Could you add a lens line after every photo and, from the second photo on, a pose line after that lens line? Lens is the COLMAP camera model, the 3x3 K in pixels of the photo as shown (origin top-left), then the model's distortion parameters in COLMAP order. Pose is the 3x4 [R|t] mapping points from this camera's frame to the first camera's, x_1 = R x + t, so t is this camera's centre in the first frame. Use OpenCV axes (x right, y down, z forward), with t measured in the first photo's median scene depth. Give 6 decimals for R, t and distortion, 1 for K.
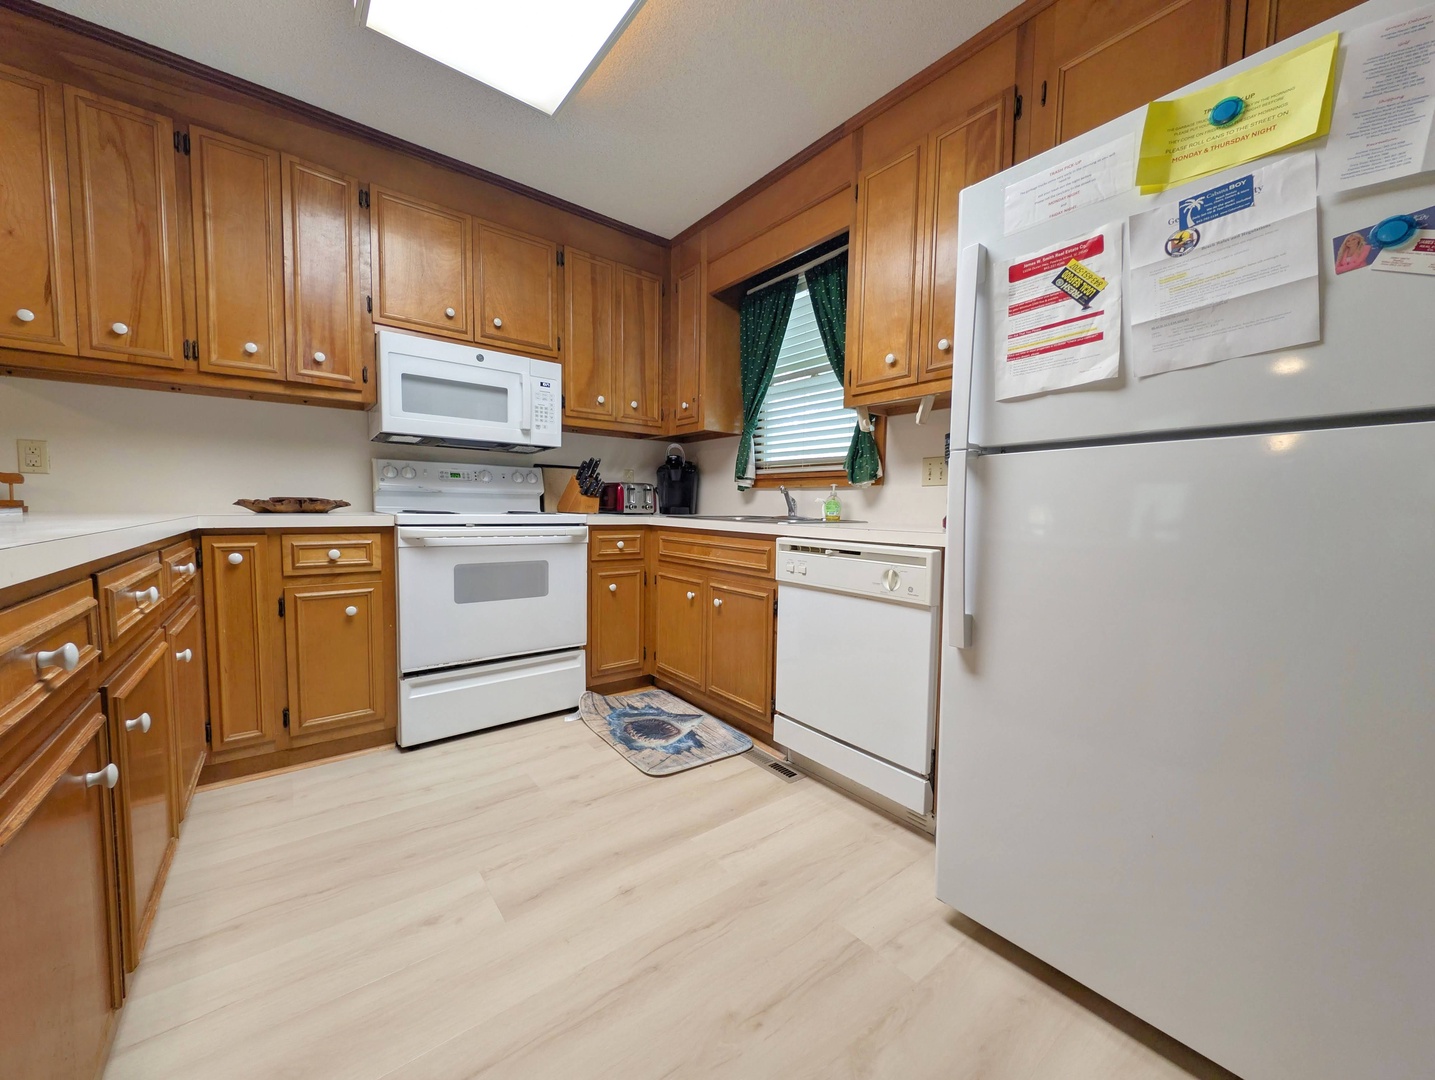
lens RADIAL K [[544.5, 0, 709.1], [0, 544.5, 543.4], [0, 0, 1]] dist [0.009373, -0.002625]
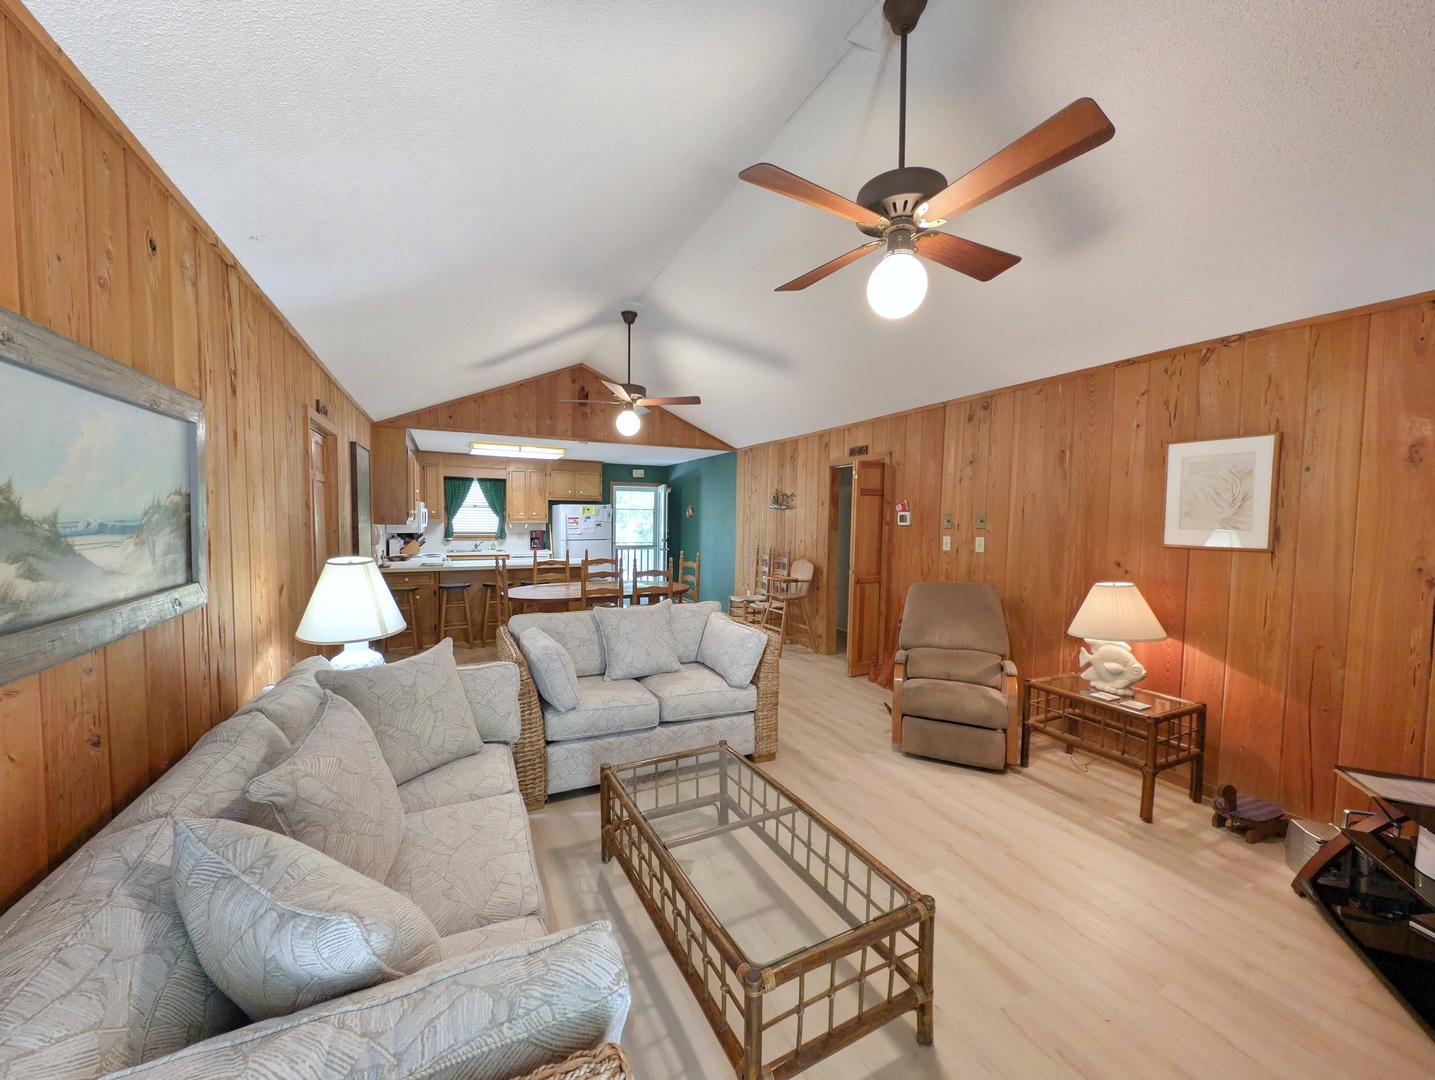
lens RADIAL K [[544.5, 0, 709.1], [0, 544.5, 543.4], [0, 0, 1]] dist [0.009373, -0.002625]
pose [[0.197901, -0.061745, 0.978275, -7.210540], [0.059227, 0.996944, 0.050942, -0.438756], [-0.978431, 0.047859, 0.200954, -2.709318]]
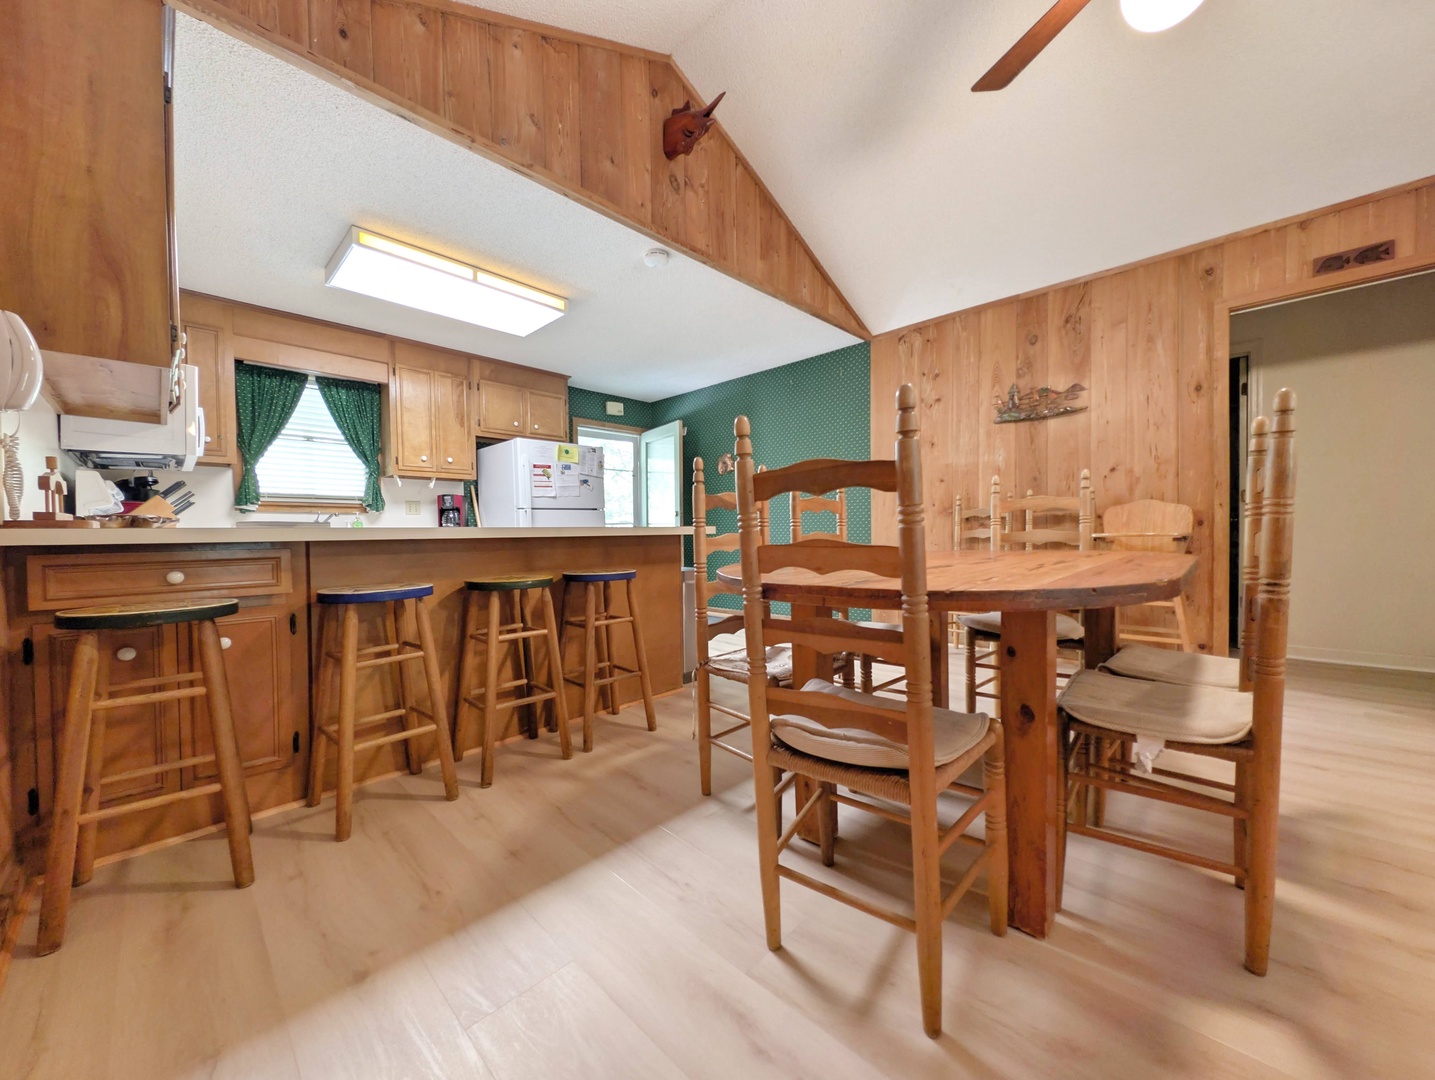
lens RADIAL K [[544.5, 0, 709.1], [0, 544.5, 543.4], [0, 0, 1]] dist [0.009373, -0.002625]
pose [[-0.148763, -0.029999, 0.988418, -3.884950], [0.079715, 0.995923, 0.042225, 0.012585], [-0.985655, 0.085073, -0.145765, 0.381854]]
